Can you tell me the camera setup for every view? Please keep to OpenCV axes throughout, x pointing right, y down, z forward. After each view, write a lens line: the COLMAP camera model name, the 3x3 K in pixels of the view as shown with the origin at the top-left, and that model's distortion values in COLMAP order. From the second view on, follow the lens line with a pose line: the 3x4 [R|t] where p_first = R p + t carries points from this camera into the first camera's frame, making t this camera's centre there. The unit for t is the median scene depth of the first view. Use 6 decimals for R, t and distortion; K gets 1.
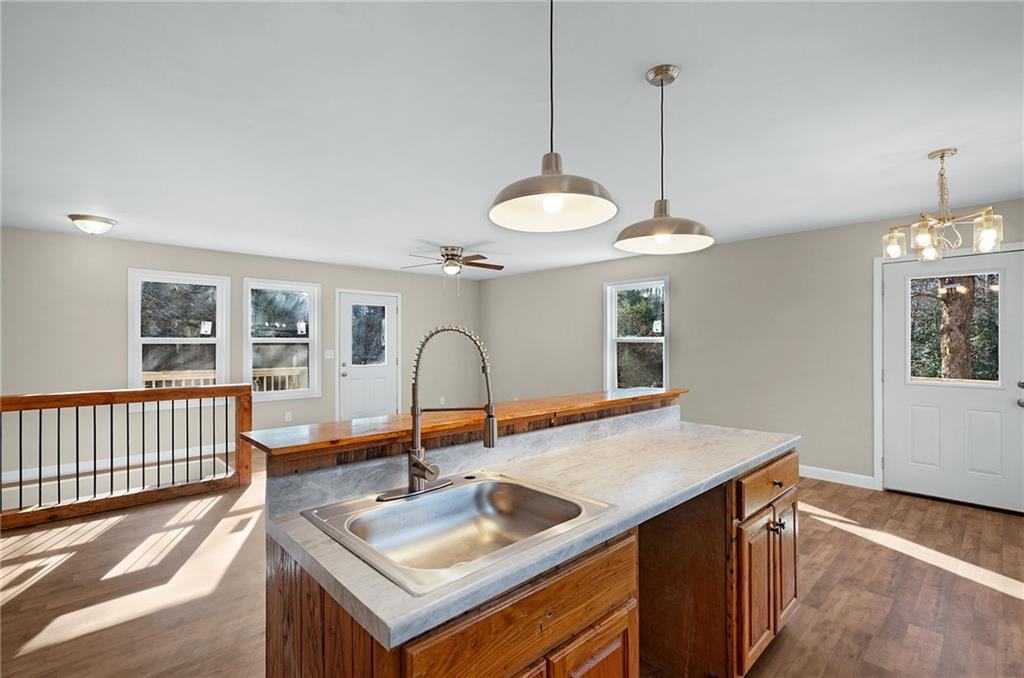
lens RADIAL K [[471.2, 0, 518.3], [0, 471.2, 337.7], [0, 0, 1]] dist [-0.021127, -0.000334]
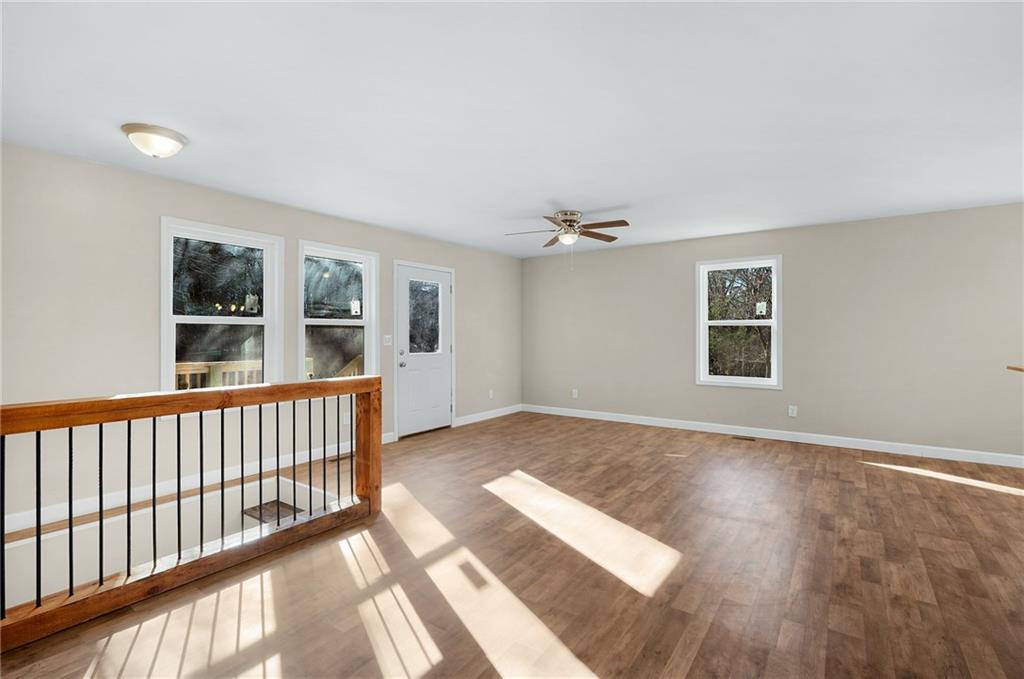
lens RADIAL K [[471.2, 0, 505.0], [0, 471.2, 334.8], [0, 0, 1]] dist [-0.021127, -0.000334]
pose [[0.985240, -0.000064, 0.171176, -0.401685], [-0.002088, 0.999921, 0.012394, 0.018808], [-0.171164, -0.012569, 0.985162, 0.182977]]
